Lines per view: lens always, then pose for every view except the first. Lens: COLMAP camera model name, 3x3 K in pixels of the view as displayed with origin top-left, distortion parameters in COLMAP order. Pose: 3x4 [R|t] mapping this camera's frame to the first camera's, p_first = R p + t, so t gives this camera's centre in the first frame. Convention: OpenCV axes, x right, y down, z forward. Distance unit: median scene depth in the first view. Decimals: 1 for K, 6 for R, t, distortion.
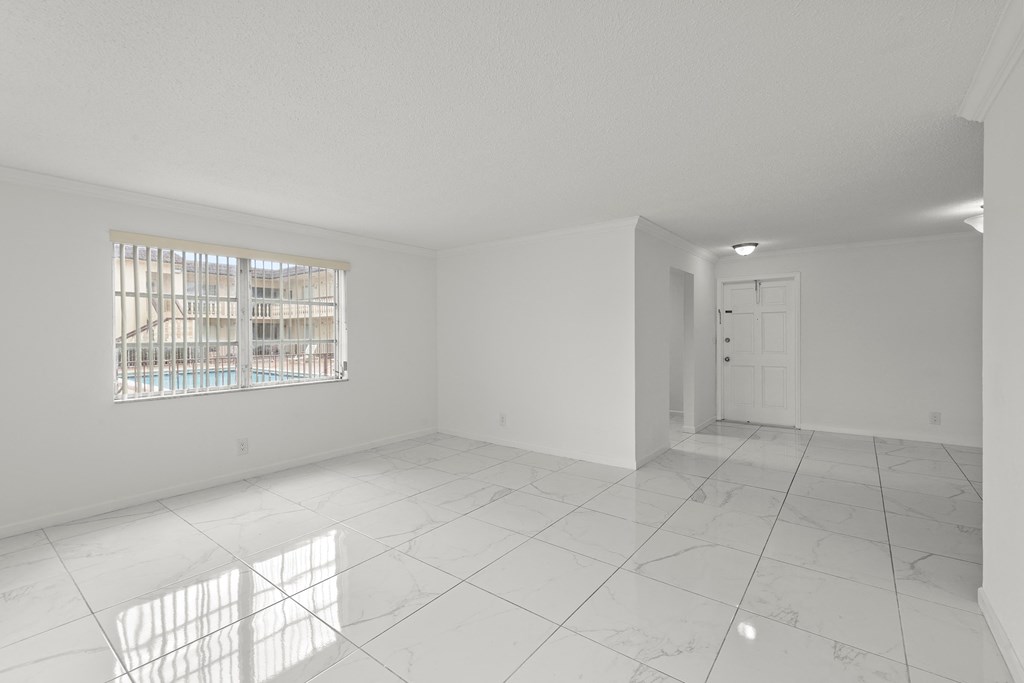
lens RADIAL K [[442.6, 0, 530.1], [0, 442.6, 337.1], [0, 0, 1]] dist [0.013747, -0.000118]
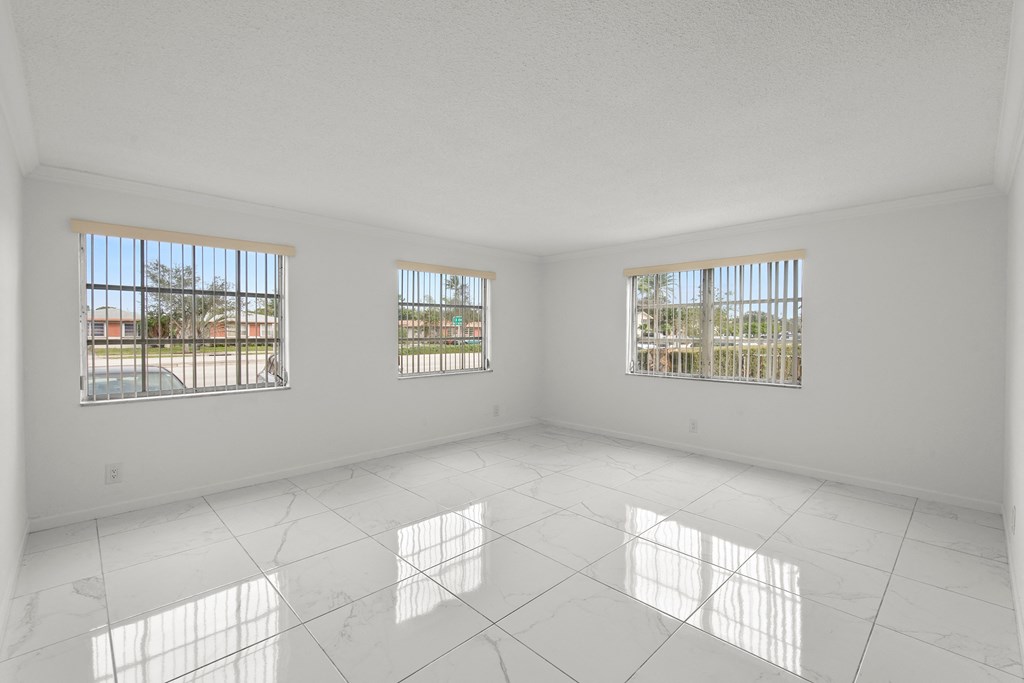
lens RADIAL K [[439.0, 0, 525.9], [0, 439.0, 329.1], [0, 0, 1]] dist [0.002658, -0.000204]
pose [[-0.142444, -0.004113, -0.989794, 0.557000], [-0.011452, 0.999931, -0.002507, -0.007900], [0.989737, 0.010978, -0.142482, 0.664578]]
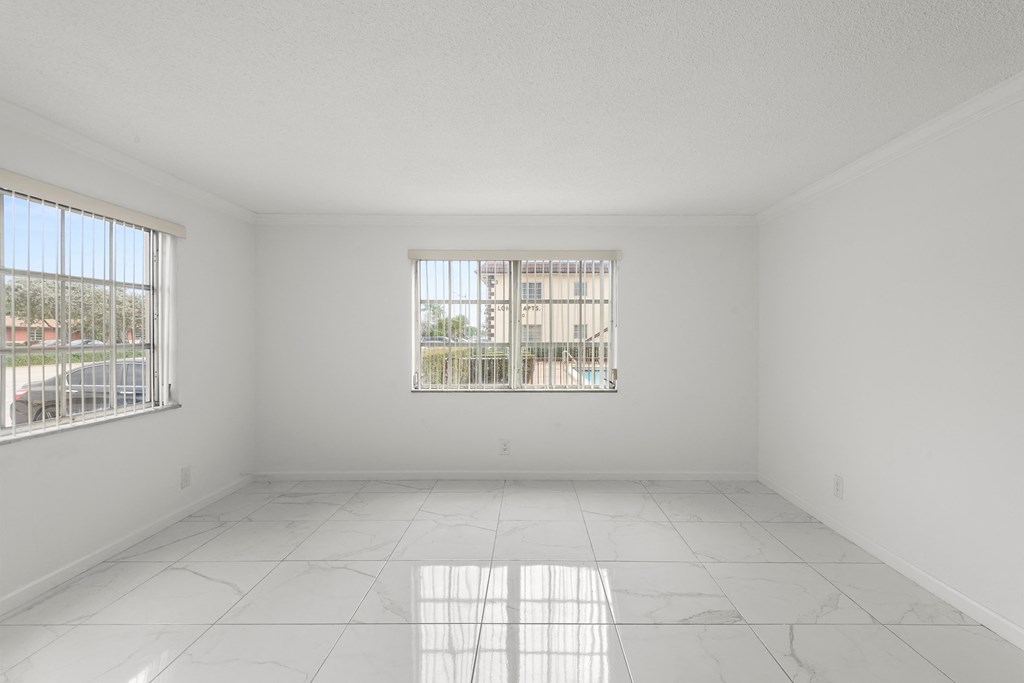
lens RADIAL K [[485.7, 0, 527.0], [0, 485.7, 331.9], [0, 0, 1]] dist [0.022721, -0.000099]
pose [[0.593887, -0.001334, -0.804548, 0.249841], [-0.010008, 0.999909, -0.009045, -0.004551], [0.804486, 0.013423, 0.593819, 0.355853]]
